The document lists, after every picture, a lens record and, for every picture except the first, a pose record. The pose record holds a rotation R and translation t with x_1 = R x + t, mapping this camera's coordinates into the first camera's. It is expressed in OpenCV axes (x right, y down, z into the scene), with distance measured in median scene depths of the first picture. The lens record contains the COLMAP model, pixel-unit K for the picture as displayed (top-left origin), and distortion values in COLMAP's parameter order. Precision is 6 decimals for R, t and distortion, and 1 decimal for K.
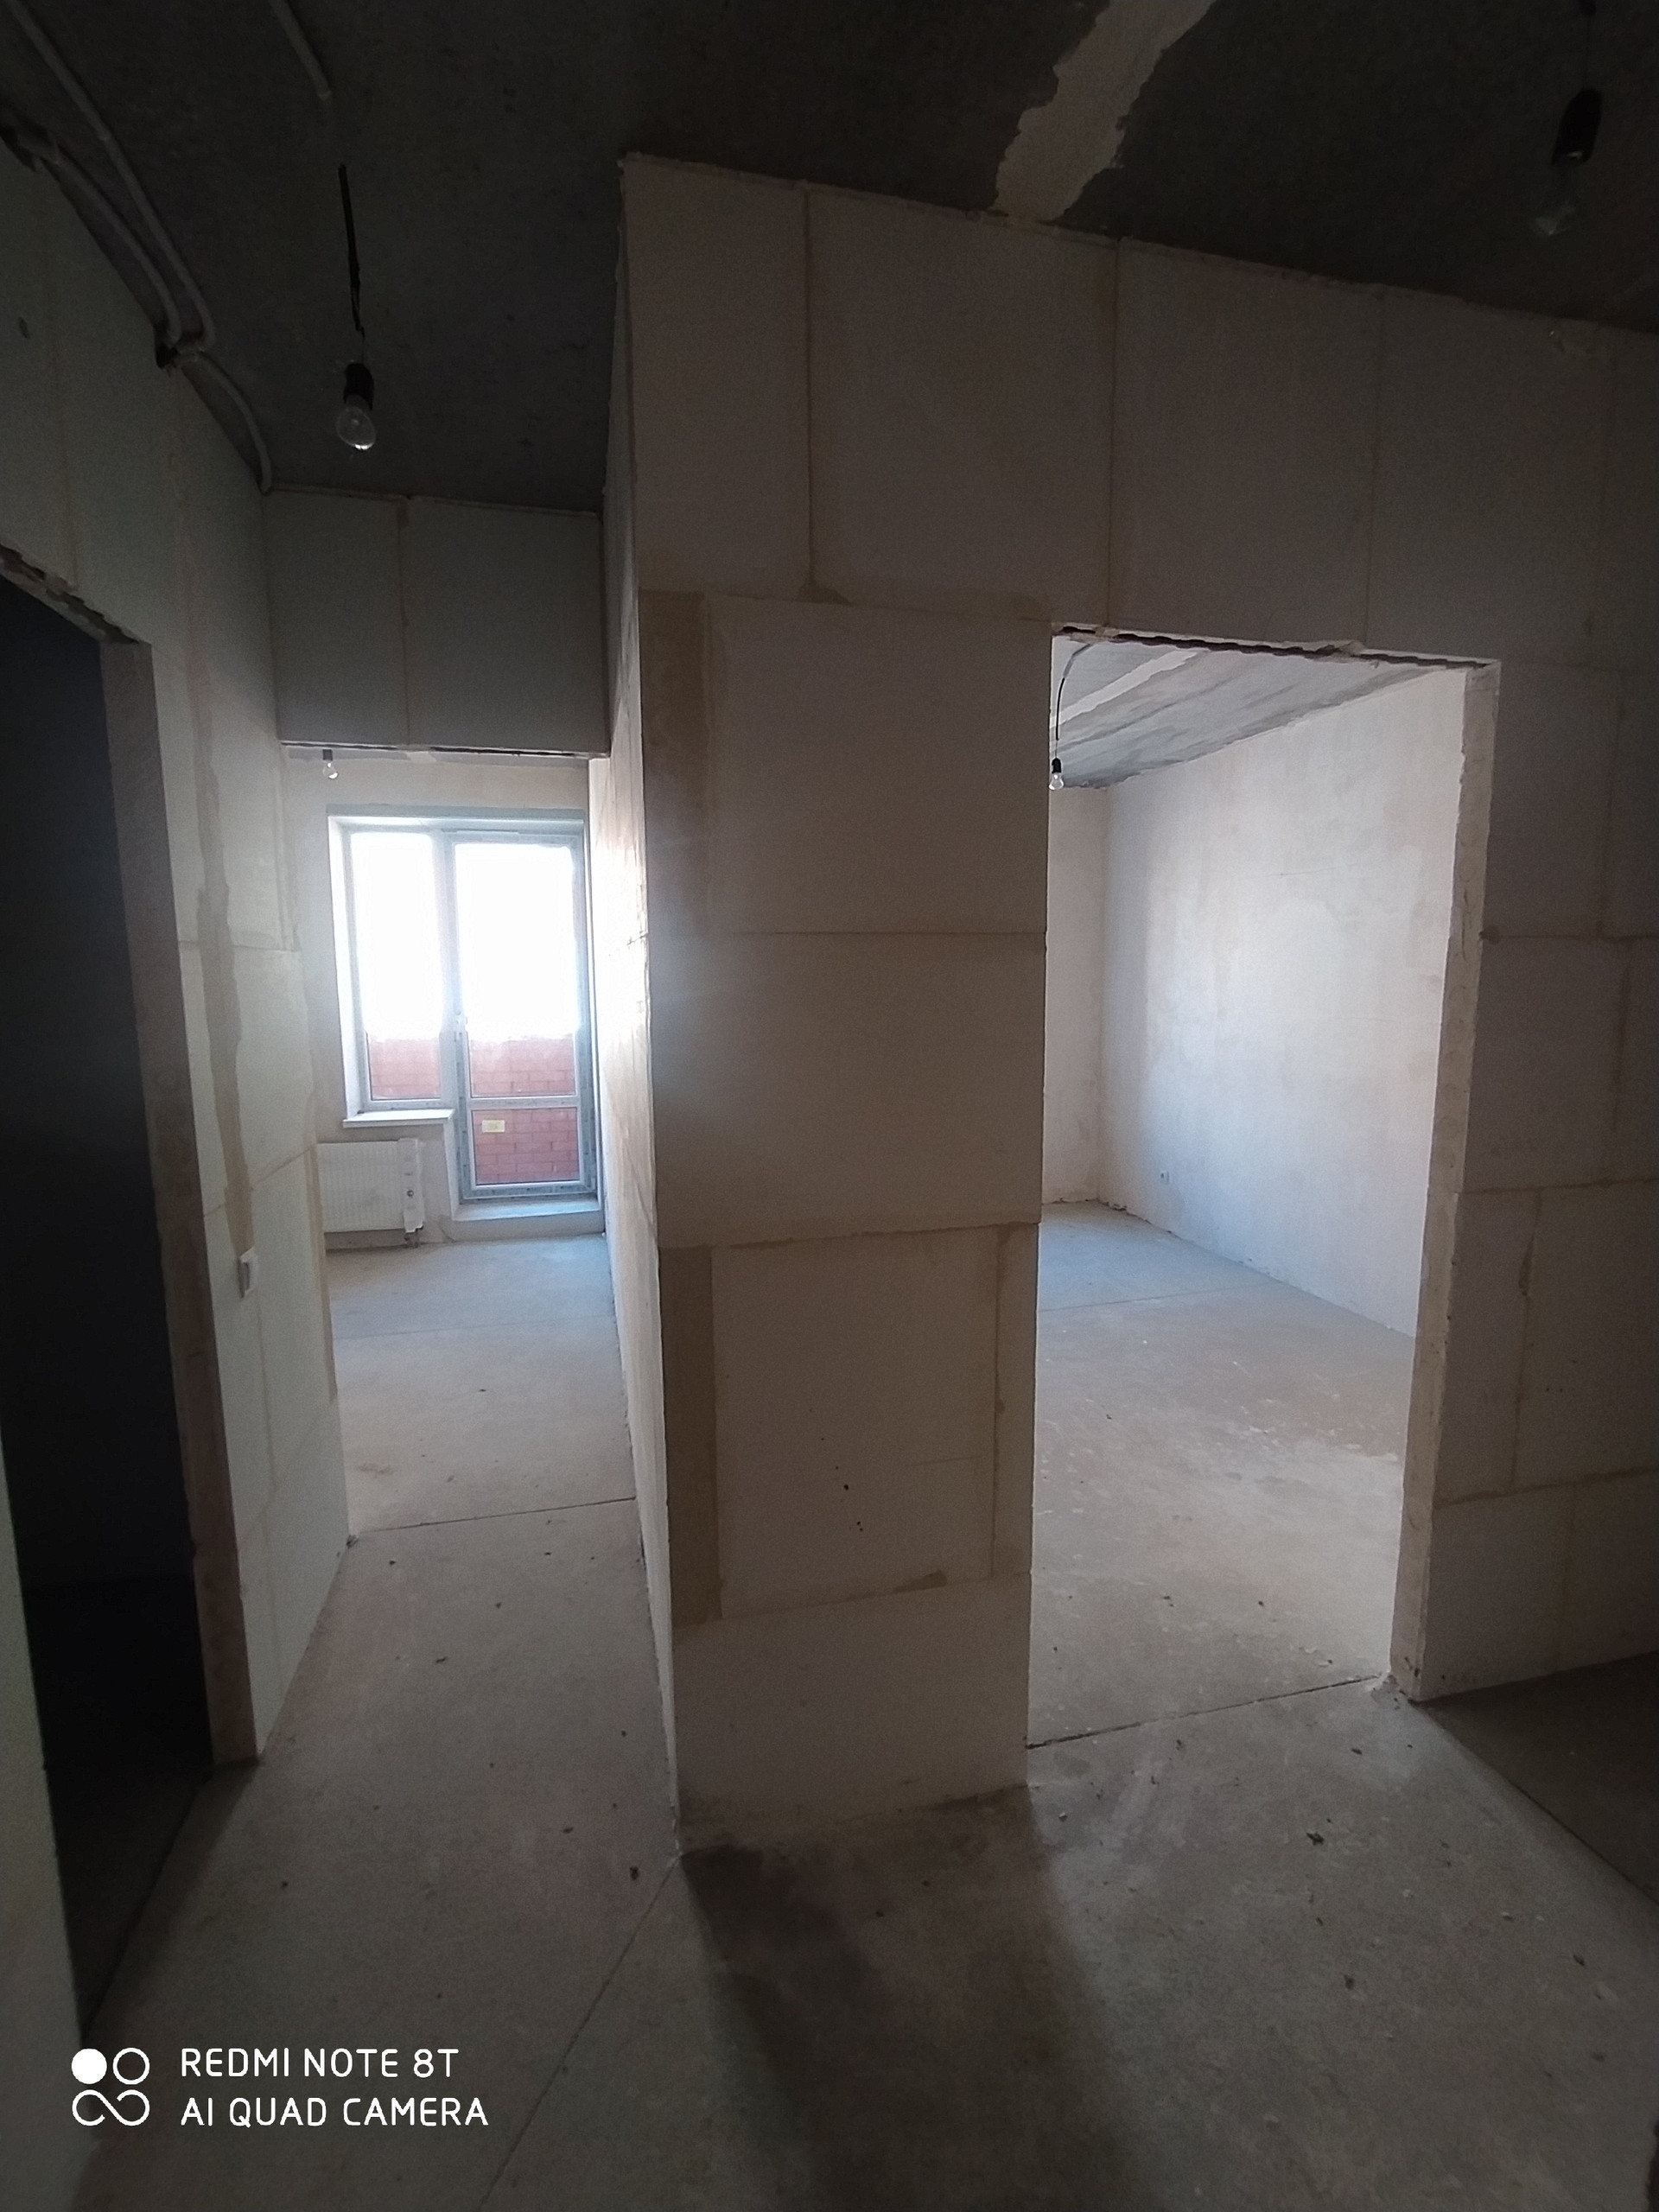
lens RADIAL K [[998.6, 0, 829.5], [0, 998.6, 1106.0], [0, 0, 1]] dist [-0.027531, 0.012187]
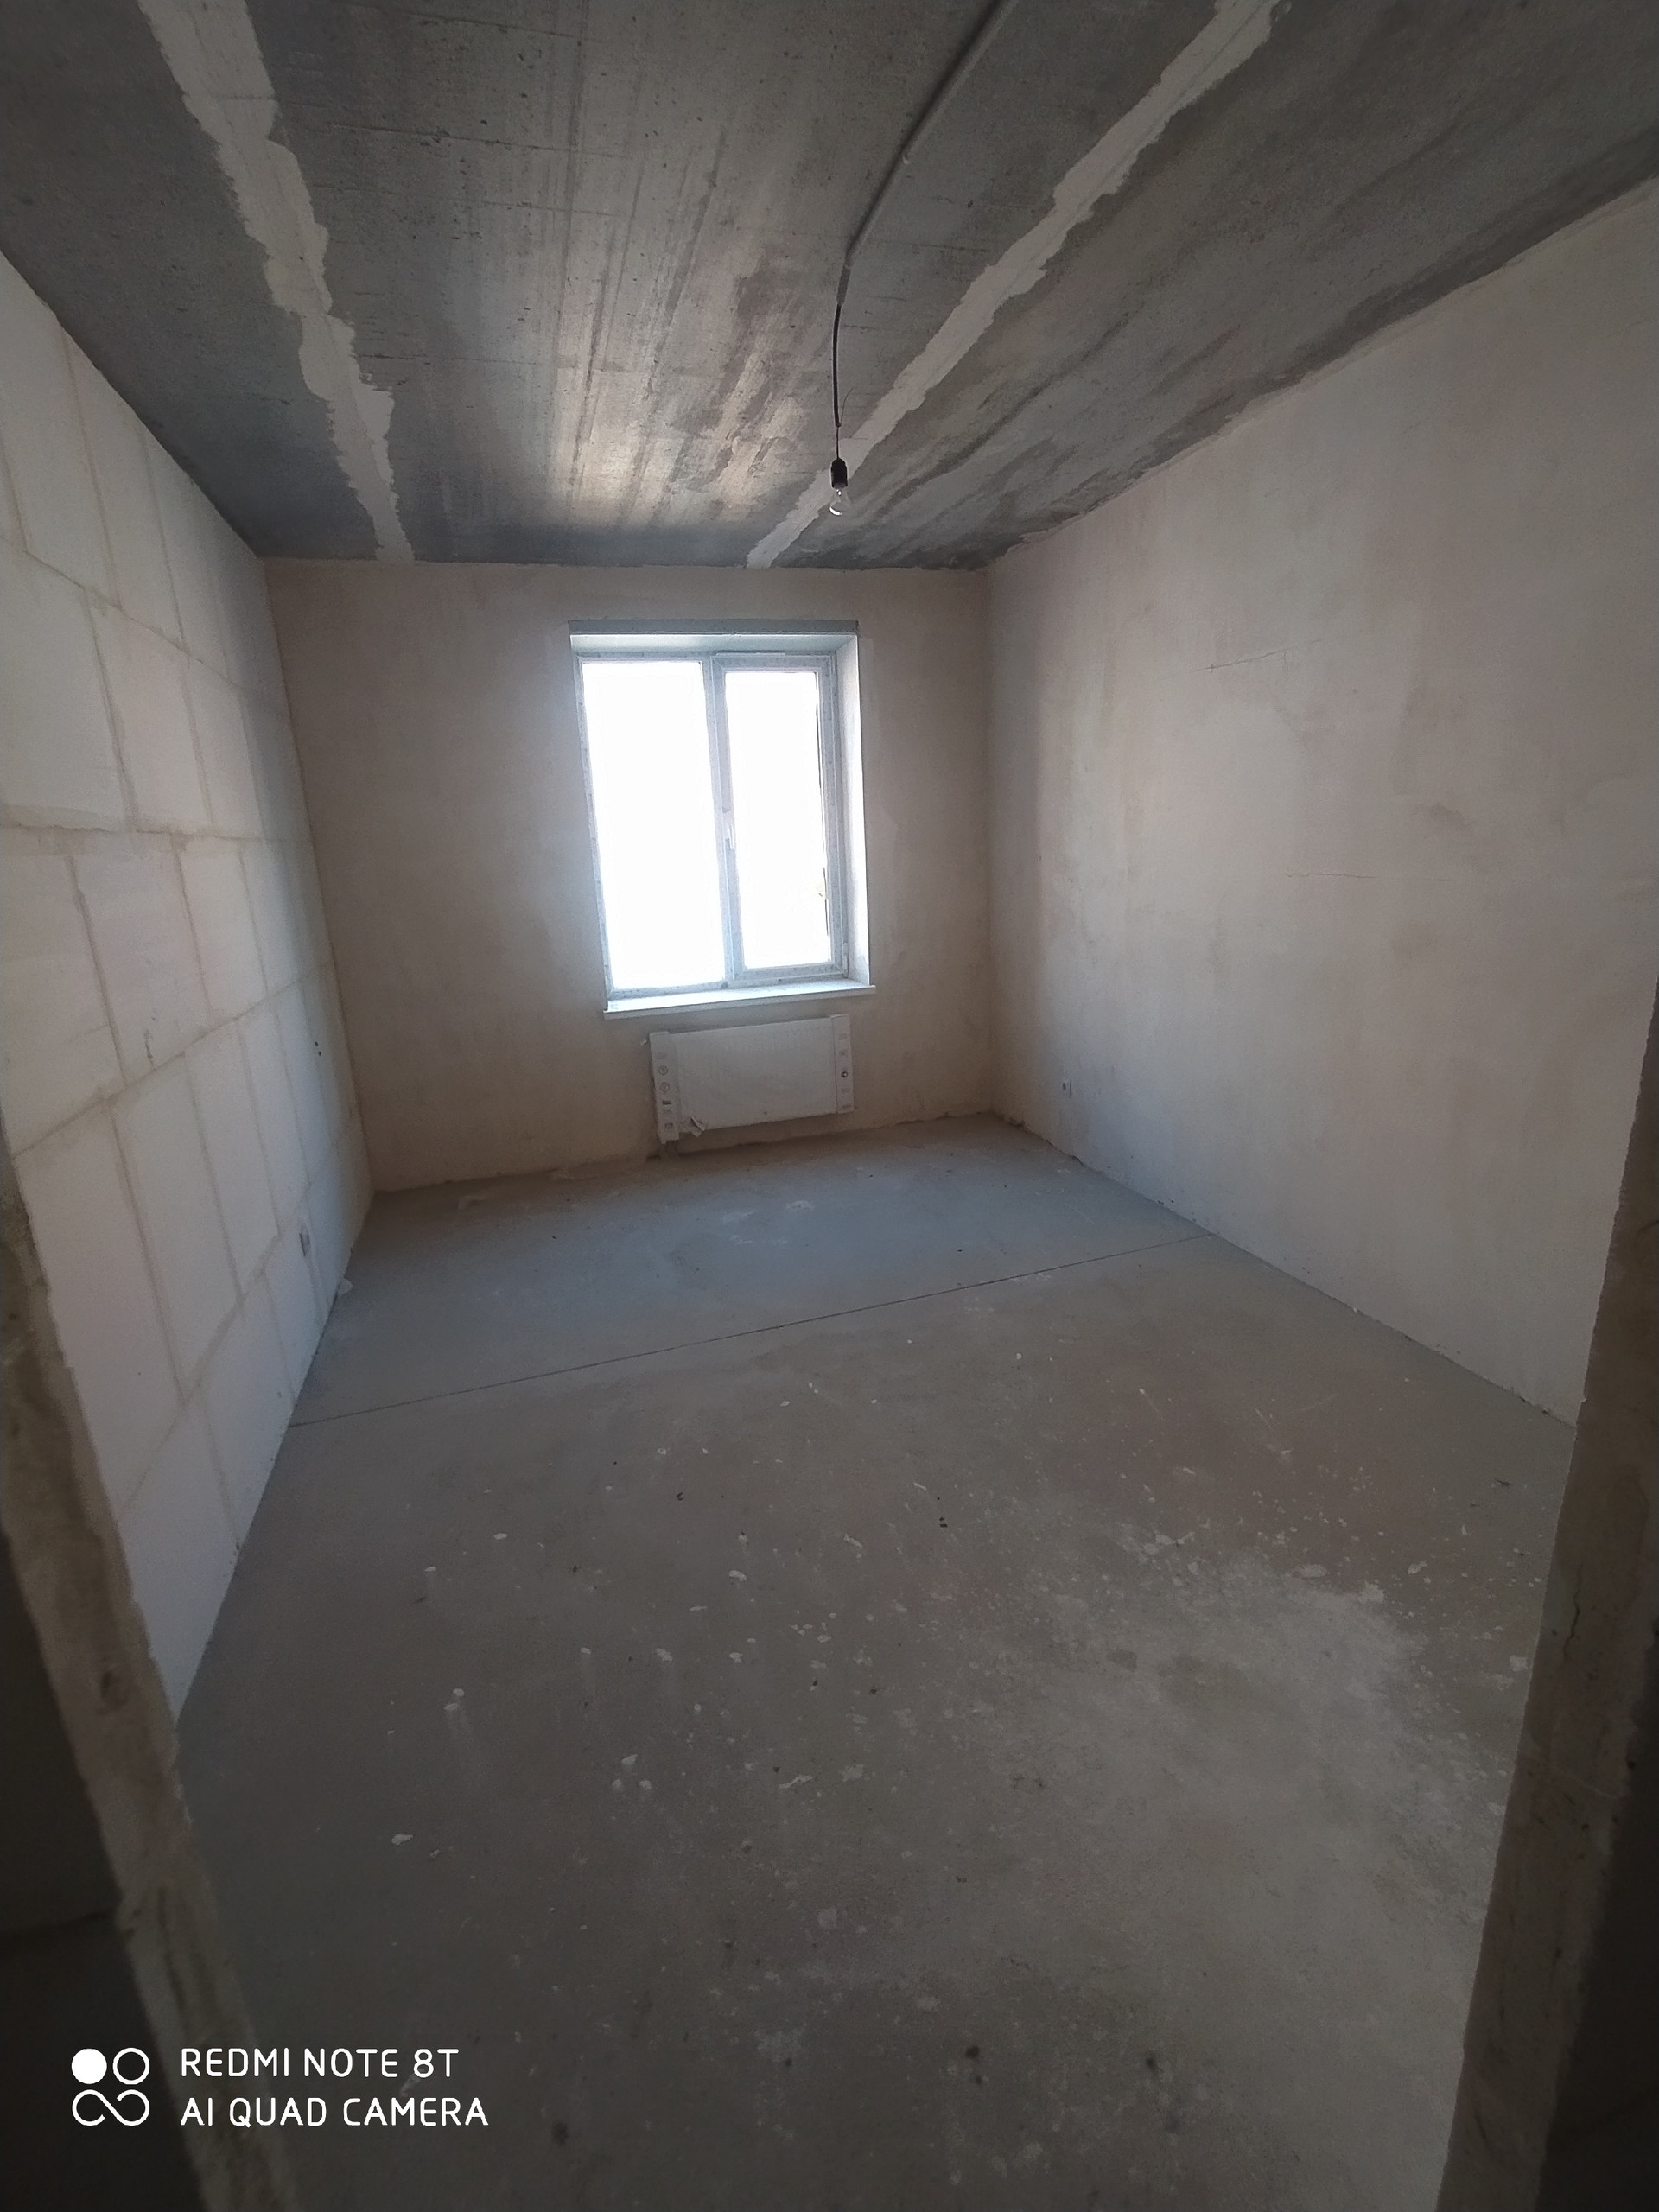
lens RADIAL K [[998.6, 0, 829.5], [0, 998.6, 1106.0], [0, 0, 1]] dist [-0.027531, 0.012187]
pose [[0.997345, -0.054959, 0.047783, 0.183611], [0.048221, 0.990044, 0.132238, -0.044346], [-0.054575, -0.129583, 0.990066, 0.381657]]
